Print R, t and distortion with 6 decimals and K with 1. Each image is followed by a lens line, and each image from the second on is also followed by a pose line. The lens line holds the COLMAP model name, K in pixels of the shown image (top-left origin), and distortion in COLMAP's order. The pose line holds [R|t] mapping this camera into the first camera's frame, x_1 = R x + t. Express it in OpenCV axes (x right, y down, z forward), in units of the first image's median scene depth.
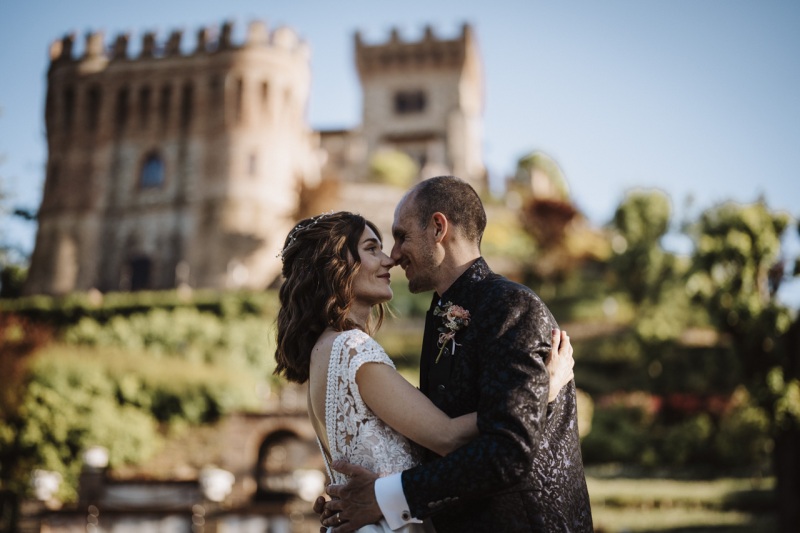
lens RADIAL K [[1158.9, 0, 388.9], [0, 1158.9, 264.5], [0, 0, 1]] dist [-0.154366, 1.097690]
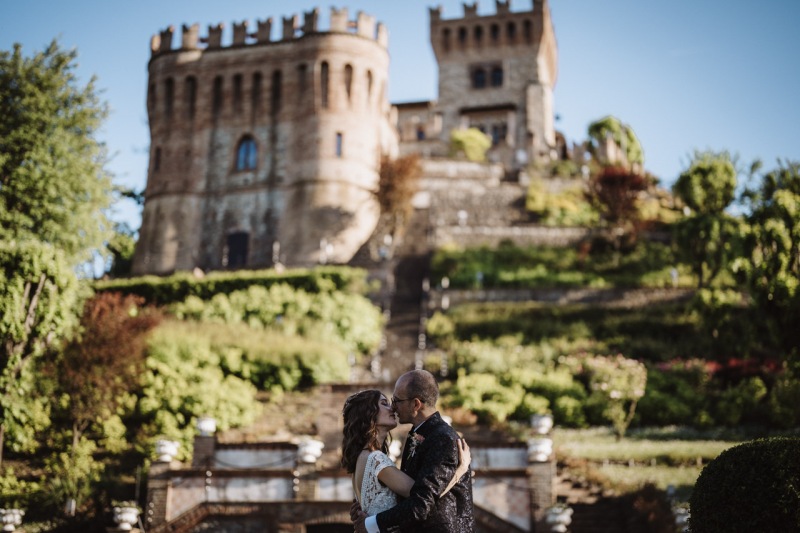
lens RADIAL K [[1158.9, 0, 388.9], [0, 1158.9, 264.5], [0, 0, 1]] dist [-0.154366, 1.097690]
pose [[0.996514, -0.019415, -0.081133, 0.016439], [0.023053, 0.998759, 0.044150, -0.026442], [0.080175, -0.045866, 0.995725, -0.086304]]
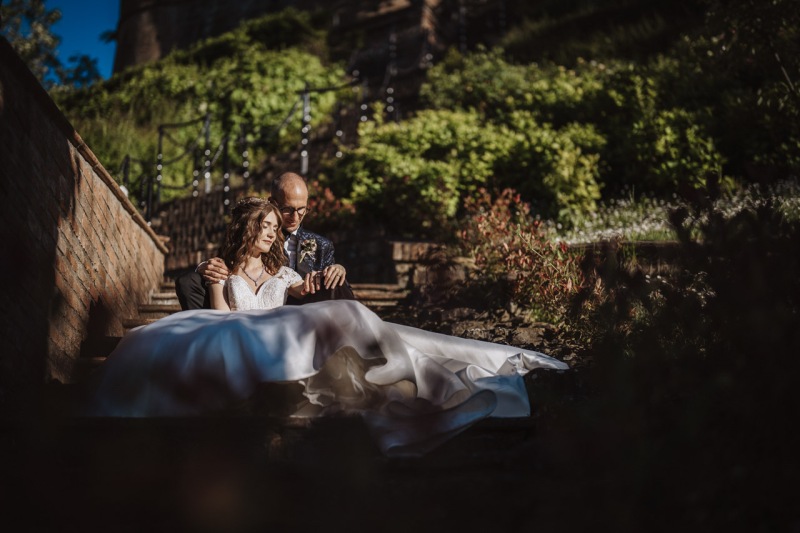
lens RADIAL K [[1158.9, 0, 388.9], [0, 1158.9, 264.5], [0, 0, 1]] dist [-0.154366, 1.097690]
pose [[0.906896, -0.140517, -0.397234, 0.120585], [0.163455, 0.986251, 0.024297, 0.135982], [0.388359, -0.086965, 0.917396, 0.535915]]
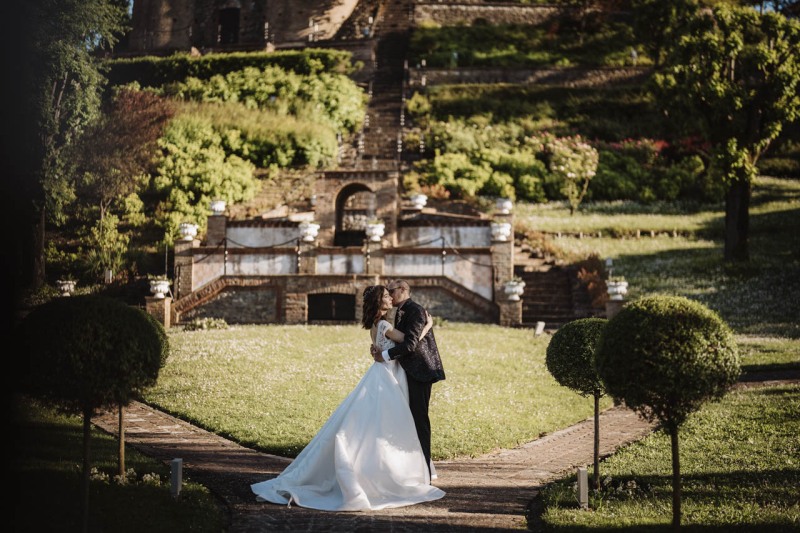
lens RADIAL K [[1158.9, 0, 388.9], [0, 1158.9, 264.5], [0, 0, 1]] dist [-0.154366, 1.097690]
pose [[0.997879, -0.003587, -0.065005, 0.021439], [0.020880, 0.963369, 0.267364, -0.079584], [0.061665, -0.268154, 0.961401, -0.198292]]
